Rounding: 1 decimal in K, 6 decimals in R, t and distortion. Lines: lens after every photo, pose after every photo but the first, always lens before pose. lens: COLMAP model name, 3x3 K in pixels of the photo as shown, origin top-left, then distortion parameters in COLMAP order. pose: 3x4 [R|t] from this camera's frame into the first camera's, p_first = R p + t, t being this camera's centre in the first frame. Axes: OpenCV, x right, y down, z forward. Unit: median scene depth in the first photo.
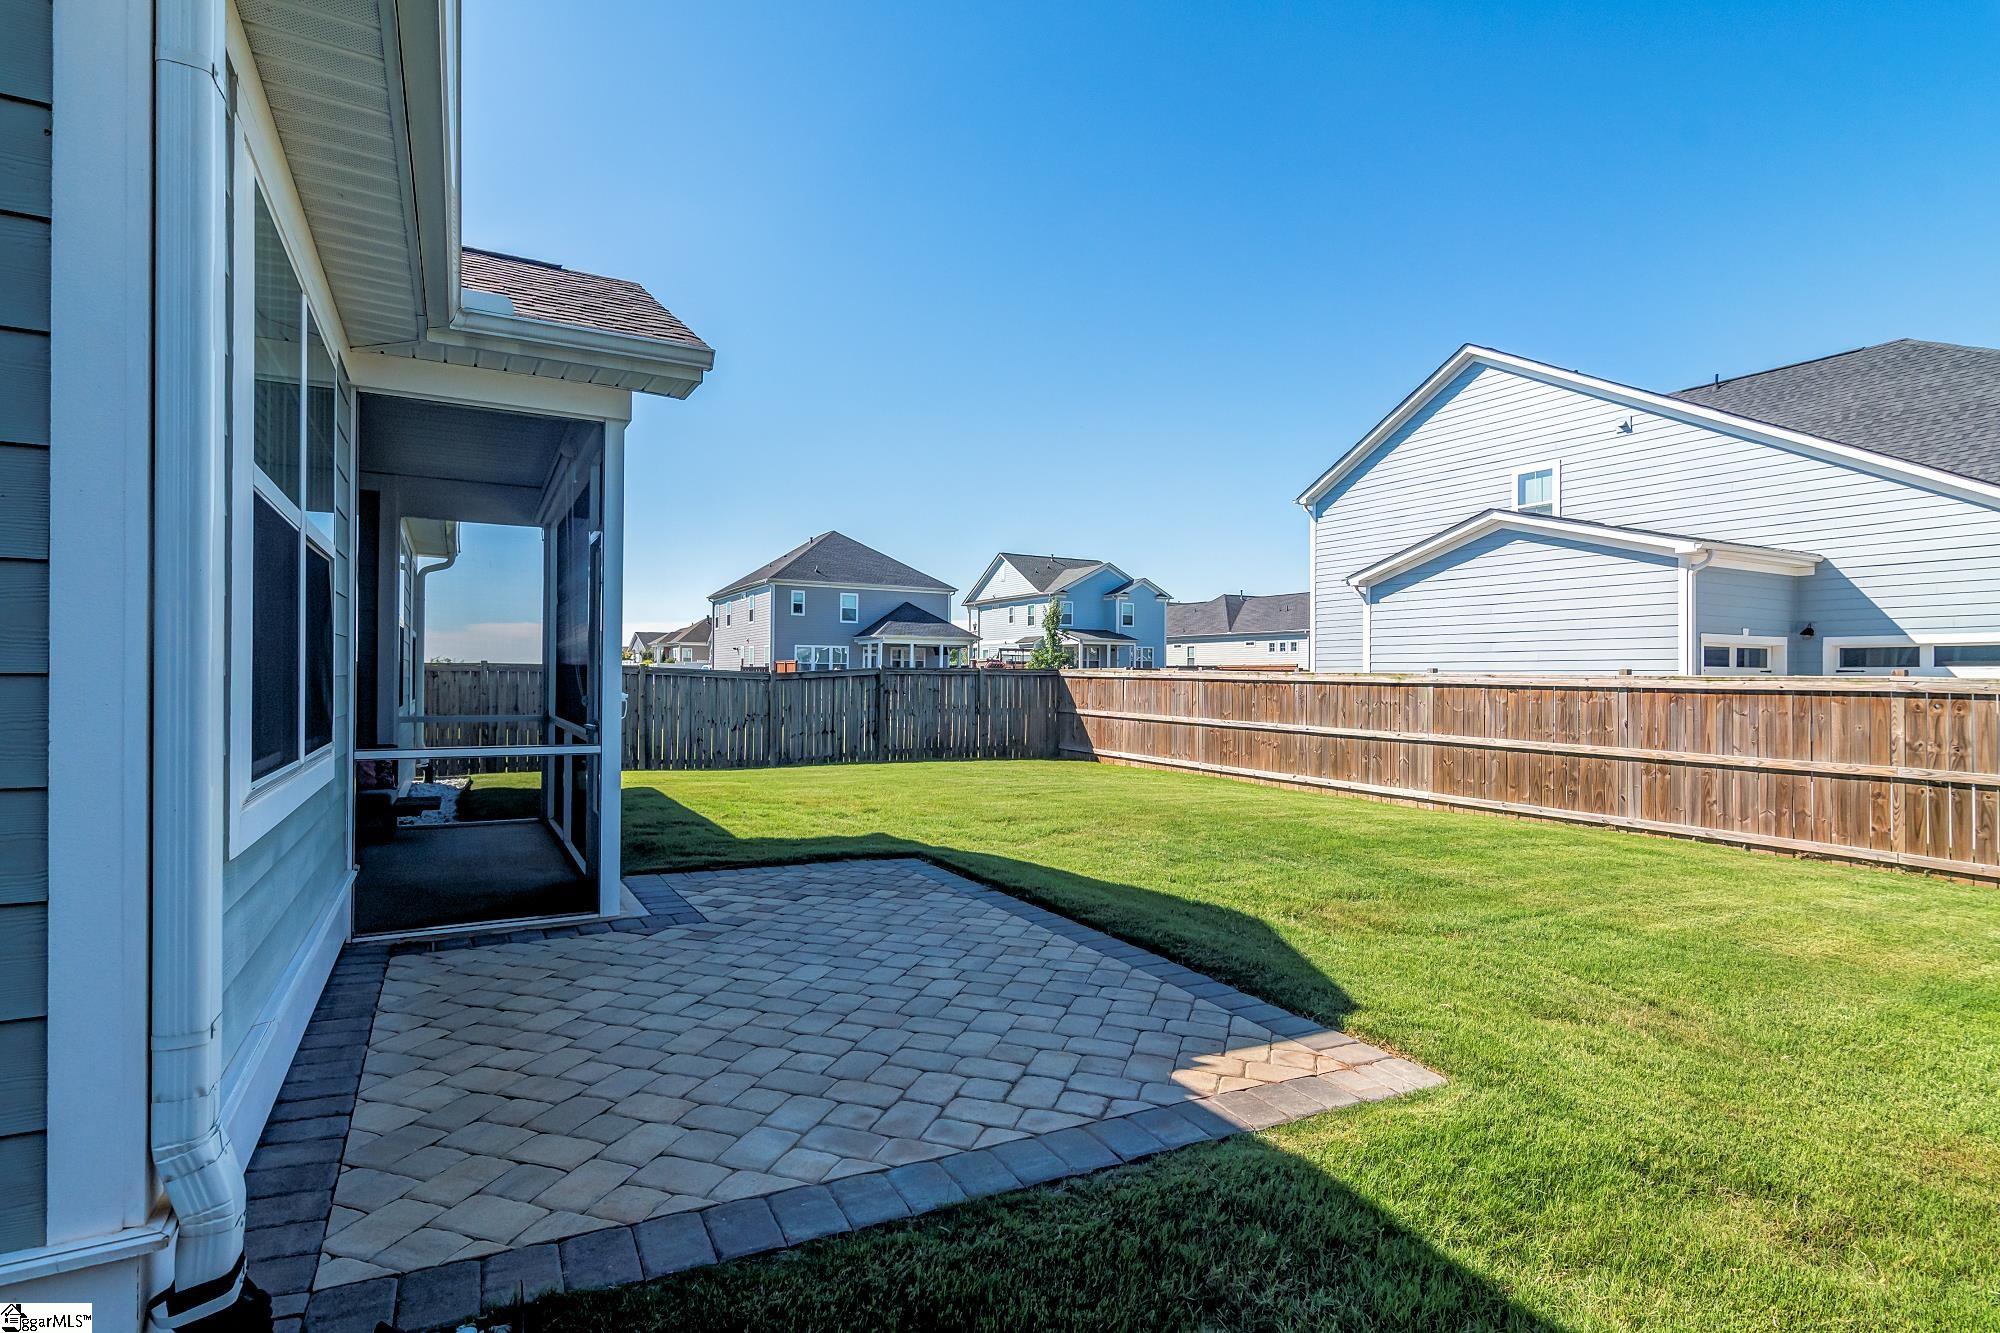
lens RADIAL K [[994.5, 0, 1016.7], [0, 994.5, 670.1], [0, 0, 1]] dist [0.001473, 0.016069]
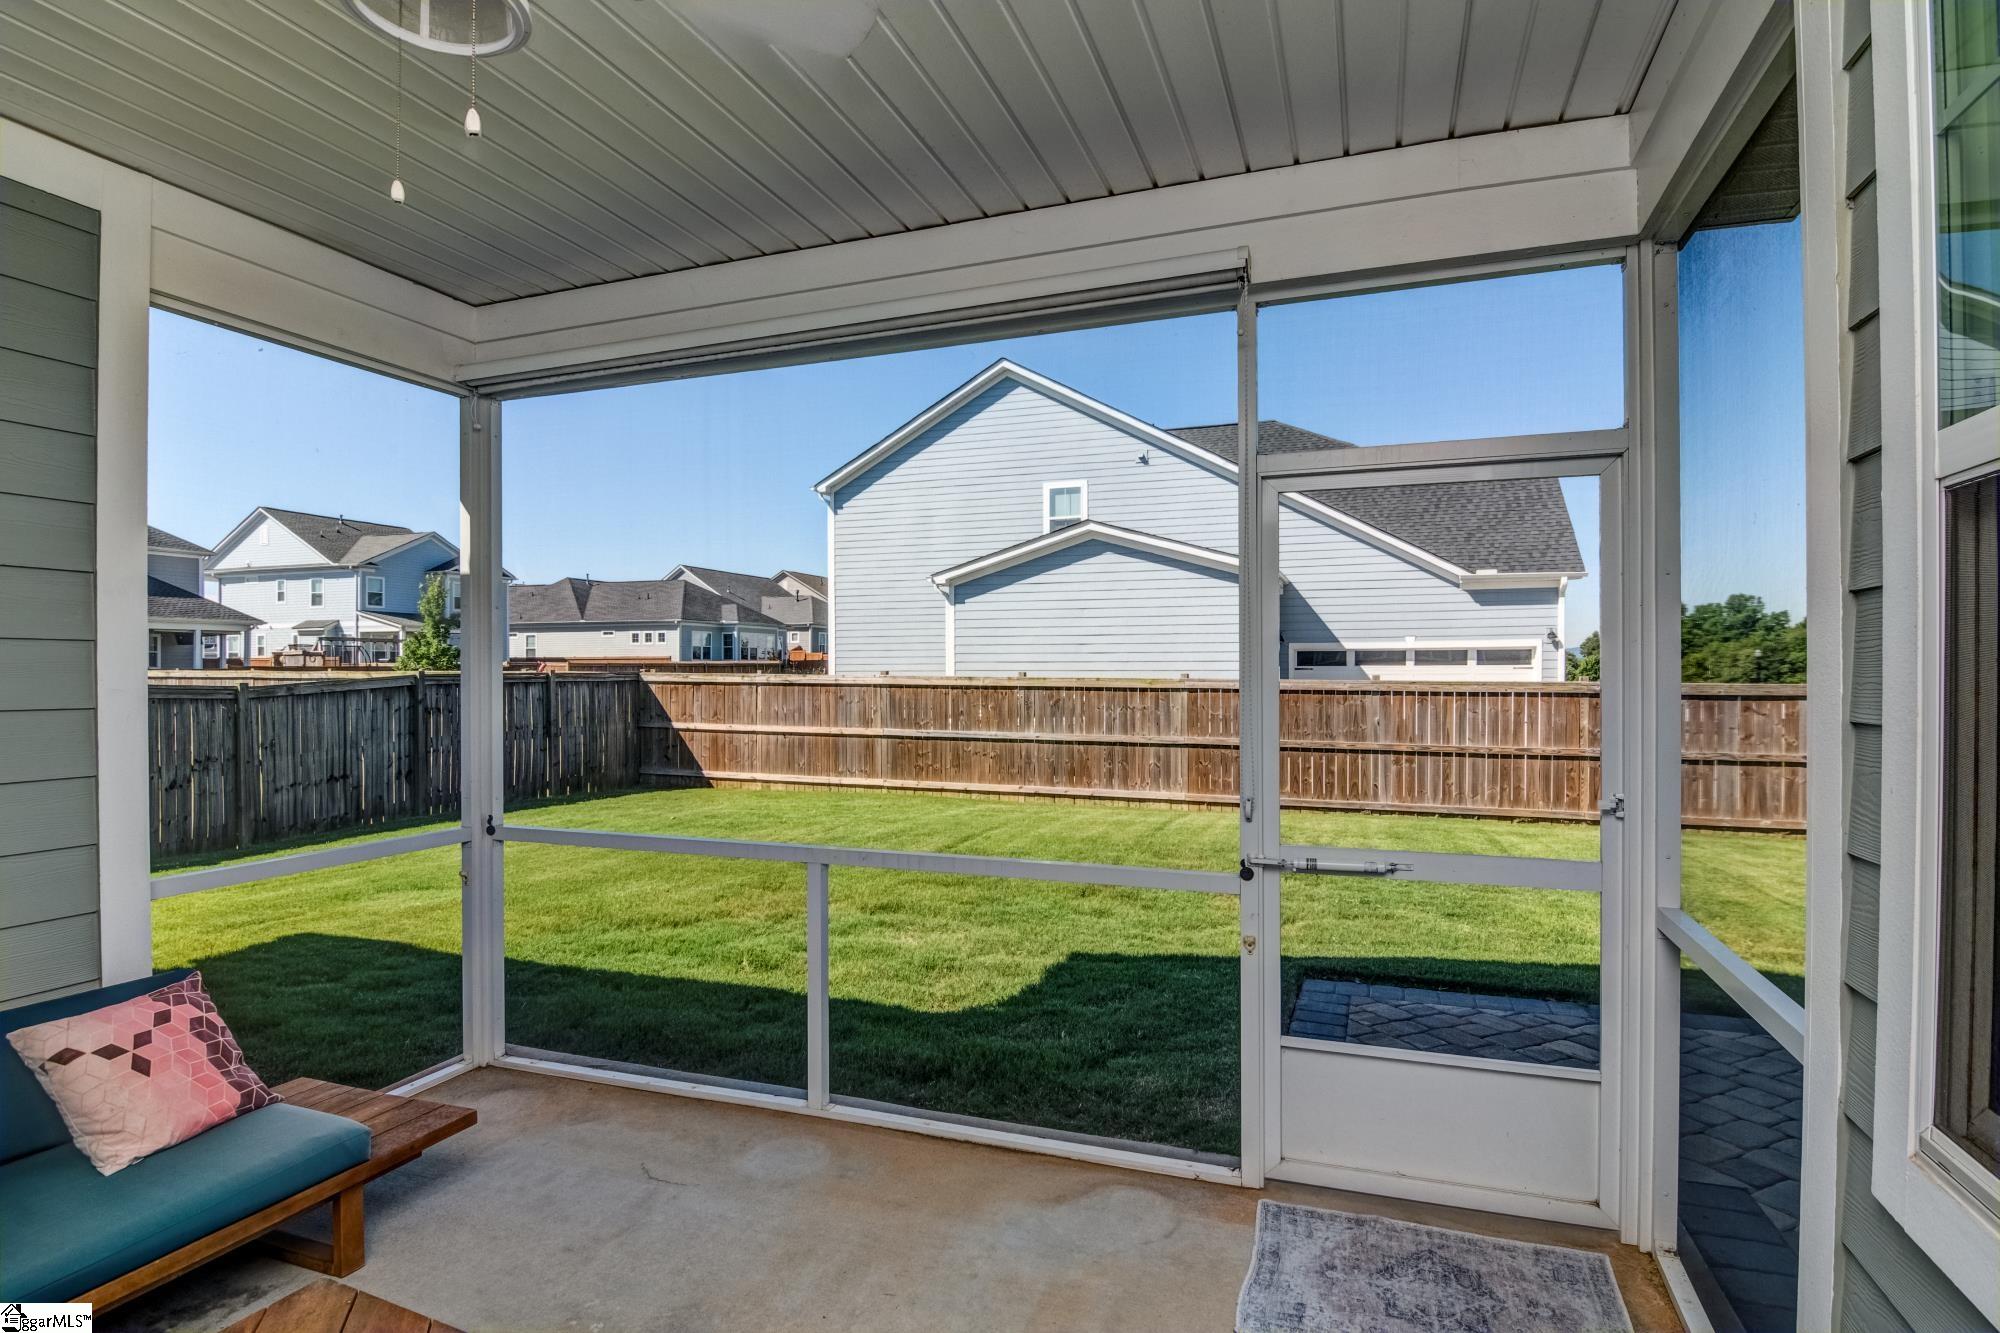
lens RADIAL K [[994.5, 0, 1016.7], [0, 994.5, 670.1], [0, 0, 1]] dist [0.001473, 0.016069]
pose [[0.757892, -0.010585, 0.652294, -0.275371], [0.002830, 0.999912, 0.012937, -0.013790], [-0.652374, -0.007959, 0.757855, 0.228226]]
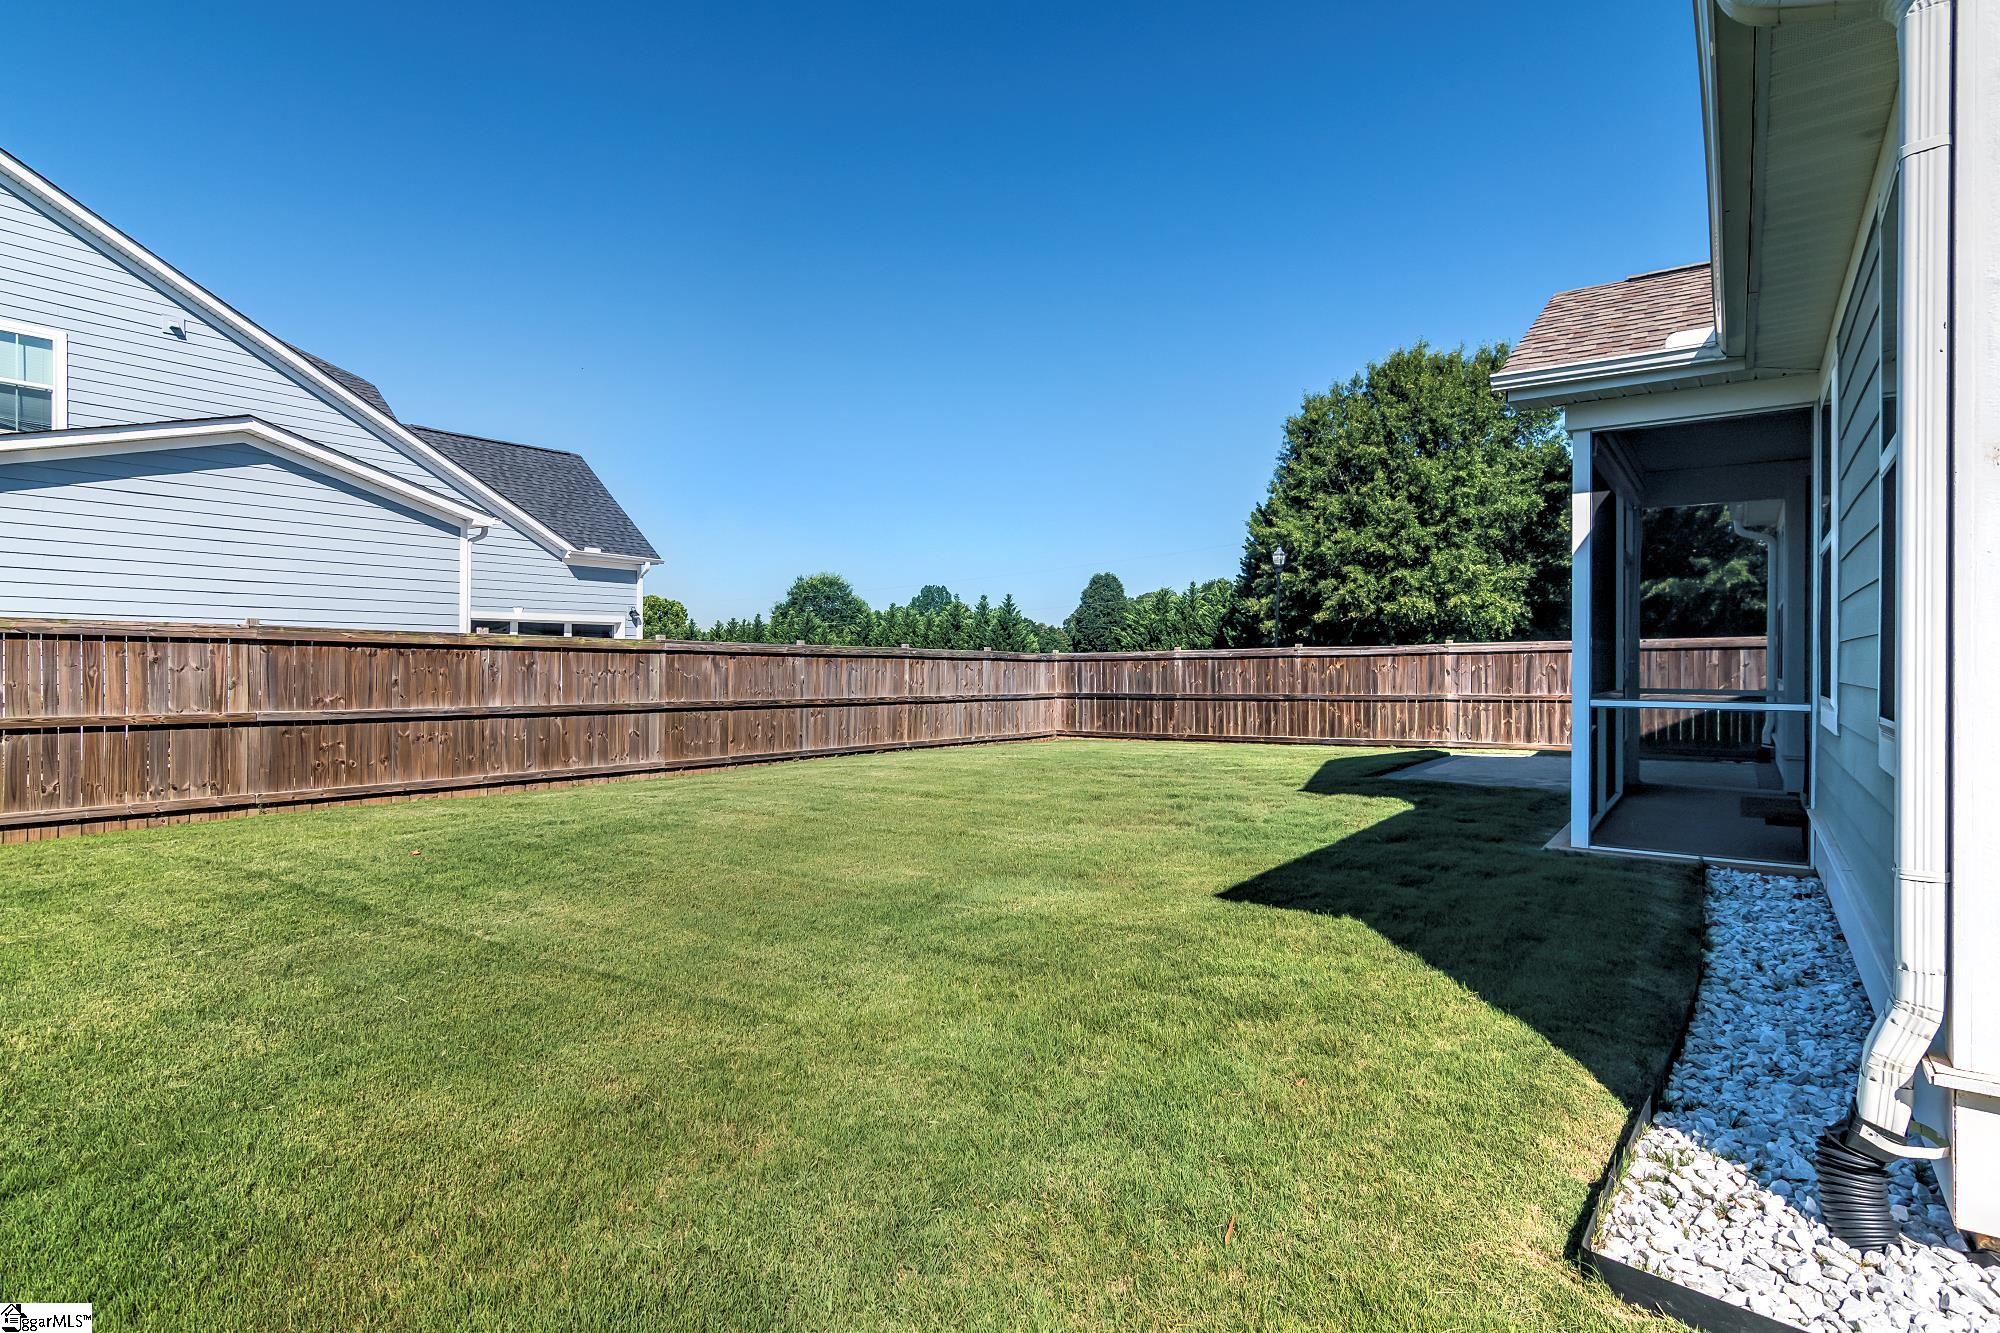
lens RADIAL K [[1013.5, 0, 998.3], [0, 1013.5, 658.7], [0, 0, 1]] dist [0.001437, 0.000796]
pose [[-0.416930, -0.009627, 0.908887, -0.443710], [-0.018803, 0.999821, 0.001964, 0.009361], [-0.908744, -0.016271, -0.417037, 0.778707]]
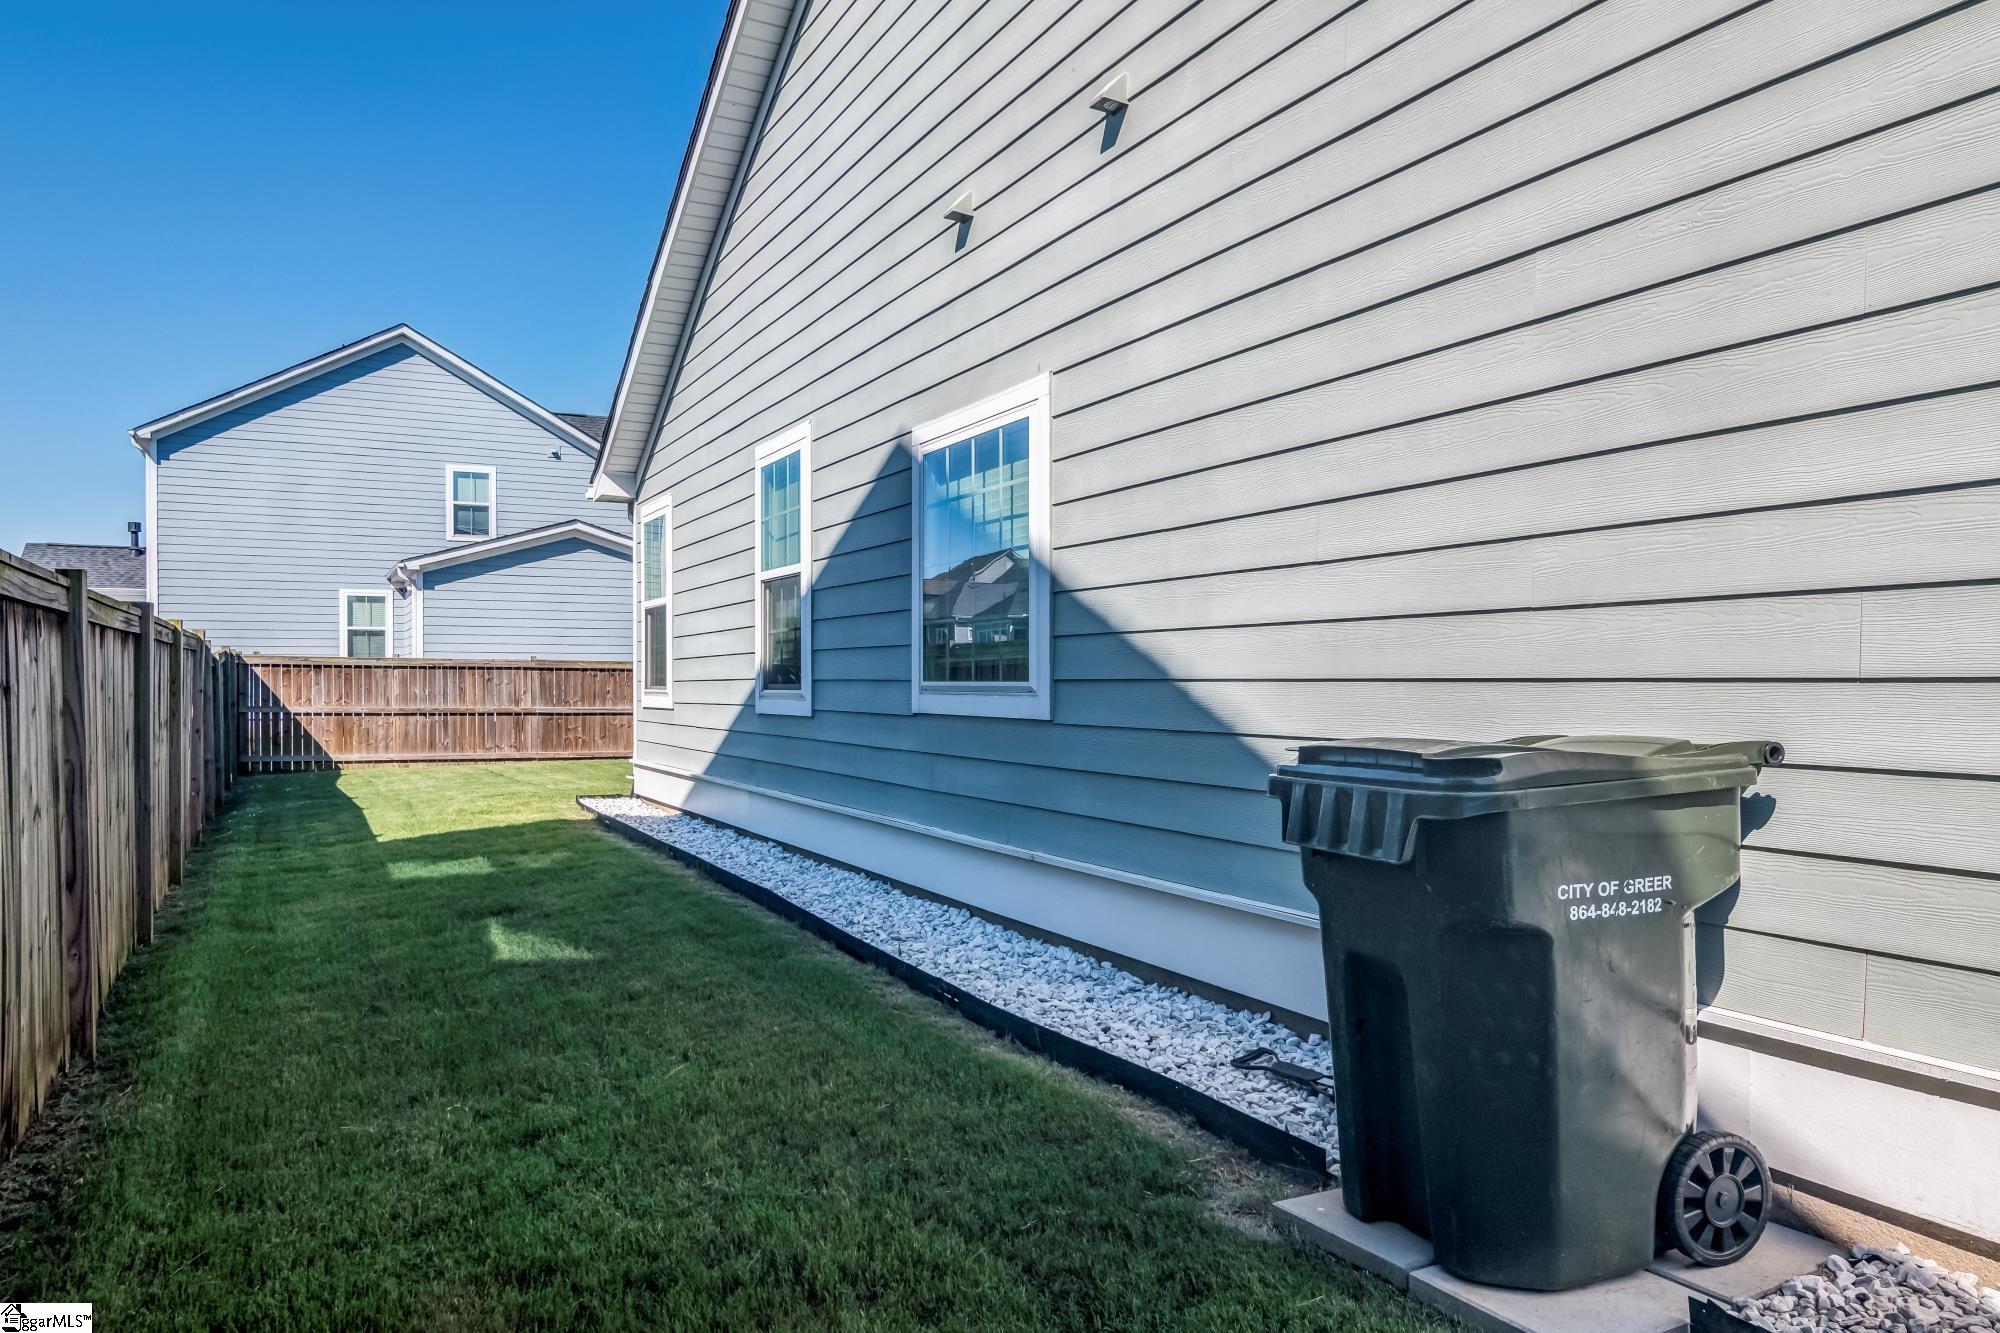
lens RADIAL K [[1380.4, 0, 1000.0], [0, 1380.4, 666.5], [0, 0, 1]] dist [-0.007455, -0.001730]
pose [[0.035657, 0.000599, 0.999364, -1.059346], [-0.008599, 0.999963, -0.000292, 0.003384], [-0.999327, -0.008583, 0.035661, 0.441011]]
